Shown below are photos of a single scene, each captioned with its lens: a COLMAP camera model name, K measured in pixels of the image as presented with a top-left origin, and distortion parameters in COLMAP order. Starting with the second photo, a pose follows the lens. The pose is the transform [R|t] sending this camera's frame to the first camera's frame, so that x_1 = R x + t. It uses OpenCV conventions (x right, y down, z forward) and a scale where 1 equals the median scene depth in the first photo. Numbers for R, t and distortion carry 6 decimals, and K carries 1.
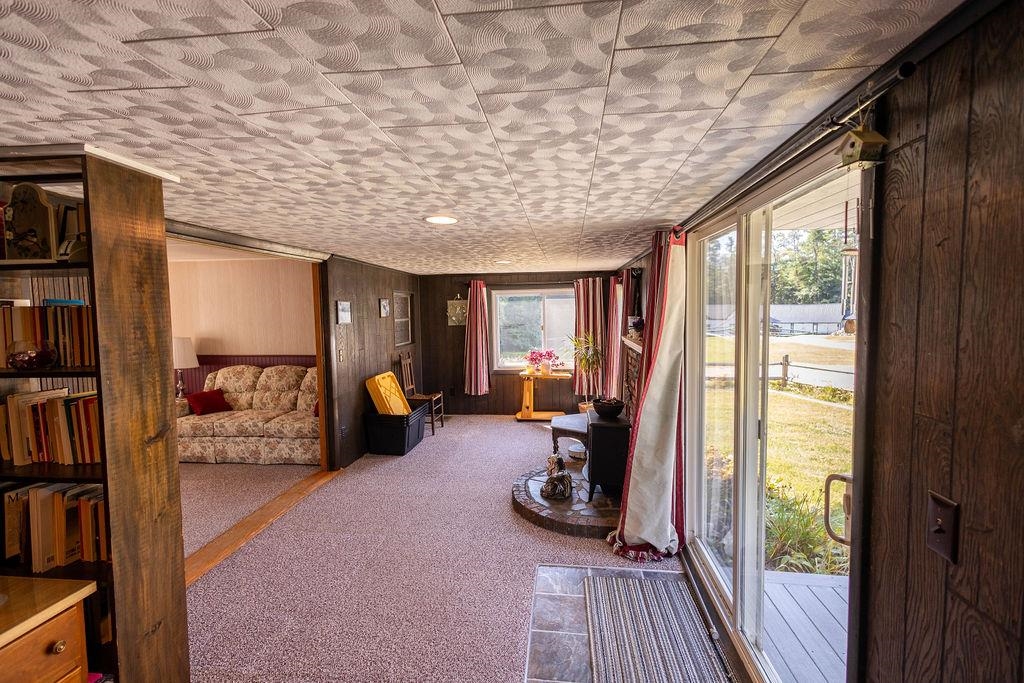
lens RADIAL K [[468.1, 0, 509.9], [0, 468.1, 343.3], [0, 0, 1]] dist [0.017370, -0.006353]
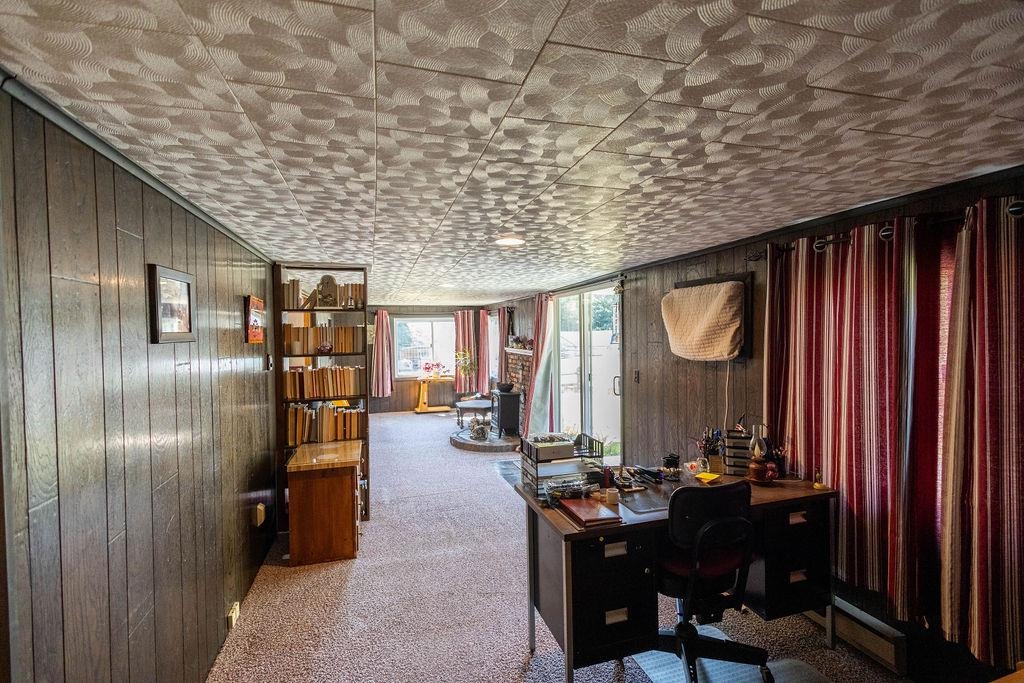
lens RADIAL K [[468.1, 0, 512.5], [0, 468.1, 342.2], [0, 0, 1]] dist [0.017370, -0.006353]
pose [[0.916523, -0.004718, 0.399954, -0.337988], [0.027138, 0.998360, -0.050410, 0.043022], [-0.399060, 0.057056, 0.915148, -0.455314]]
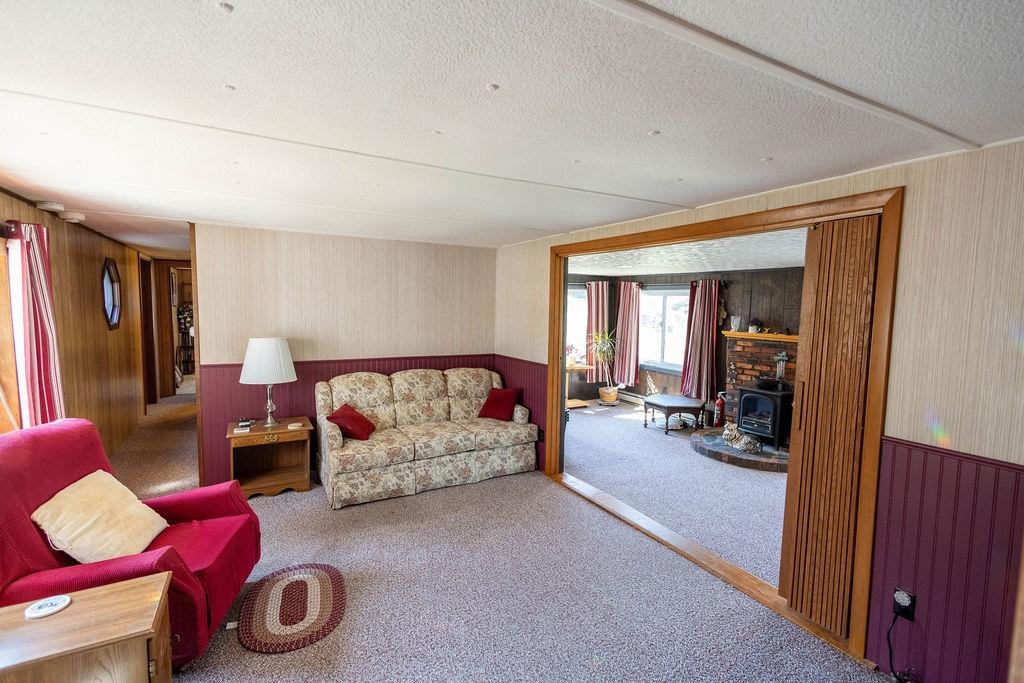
lens RADIAL K [[468.1, 0, 511.5], [0, 468.1, 344.9], [0, 0, 1]] dist [0.017370, -0.006353]
pose [[0.805853, -0.025344, 0.591573, -0.862586], [0.018678, 0.999674, 0.017384, -0.007654], [-0.591821, -0.002960, 0.806064, 0.238852]]
